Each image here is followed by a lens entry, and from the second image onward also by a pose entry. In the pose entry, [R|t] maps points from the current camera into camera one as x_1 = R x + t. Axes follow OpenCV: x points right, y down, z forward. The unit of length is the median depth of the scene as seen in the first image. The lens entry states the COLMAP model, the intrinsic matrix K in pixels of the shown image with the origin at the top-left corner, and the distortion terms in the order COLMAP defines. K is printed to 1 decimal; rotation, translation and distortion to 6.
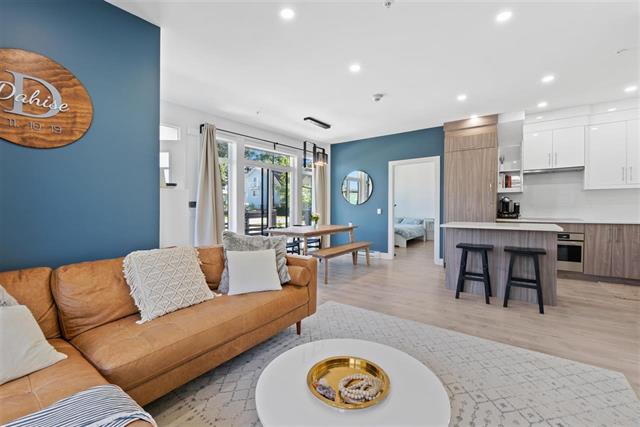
lens RADIAL K [[276.6, 0, 313.1], [0, 276.6, 212.0], [0, 0, 1]] dist [0.002930, 0.000551]
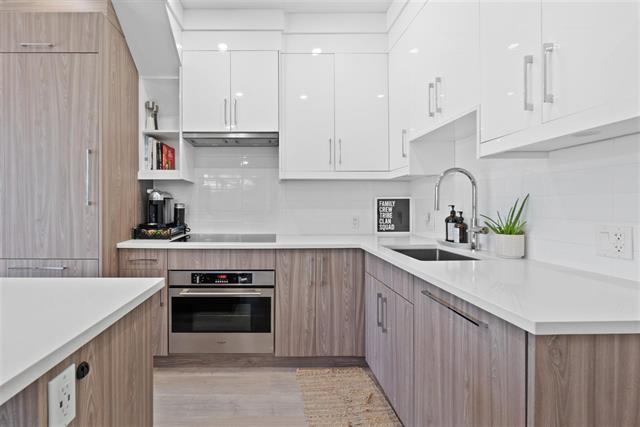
lens RADIAL K [[294.3, 0, 280.8], [0, 294.3, 207.1], [0, 0, 1]] dist [-0.002185, -0.000370]
pose [[0.790530, 0.009127, 0.612355, 0.615137], [0.004605, 0.999772, -0.020847, -0.016654], [-0.612406, 0.019300, 0.790308, 0.542786]]
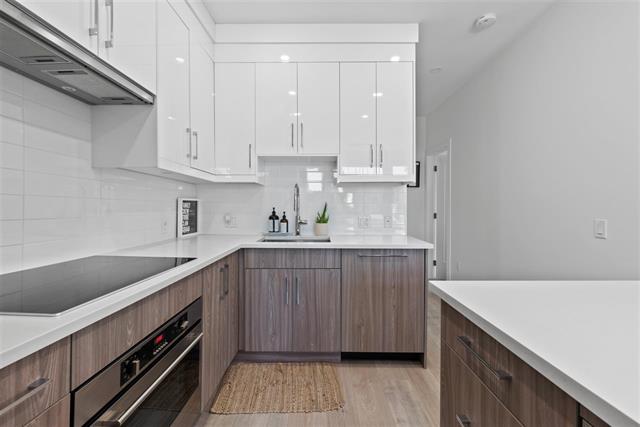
lens RADIAL K [[276.6, 0, 316.2], [0, 276.6, 209.2], [0, 0, 1]] dist [-0.002113, -0.000602]
pose [[-0.591362, 0.006086, 0.806383, 0.561417], [0.020573, 0.999760, 0.007542, -0.025511], [-0.806144, 0.021050, -0.591345, 0.981893]]
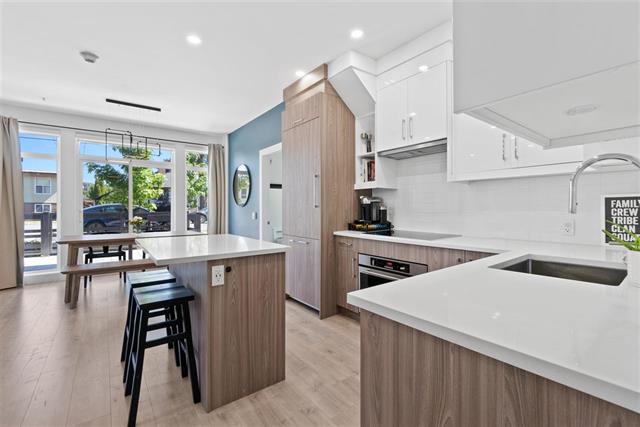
lens RADIAL K [[280.3, 0, 319.3], [0, 280.3, 209.2], [0, 0, 1]] dist [-0.001785, -0.000203]
pose [[0.964071, 0.008416, -0.265512, 0.833276], [-0.012510, 0.999827, -0.013733, -0.016474], [0.265351, 0.016561, 0.964010, 0.394646]]
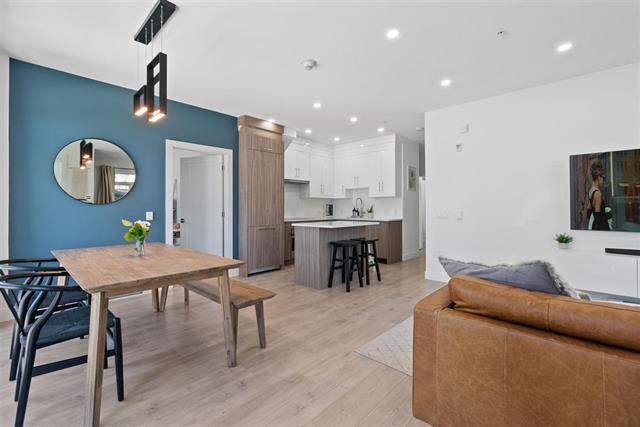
lens RADIAL K [[280.3, 0, 319.3], [0, 280.3, 209.2], [0, 0, 1]] dist [-0.001785, -0.000203]
pose [[0.108794, 0.007134, 0.994039, -0.444881], [0.019877, 0.999759, -0.009350, -0.004141], [-0.993866, 0.020775, 0.108626, 0.745438]]
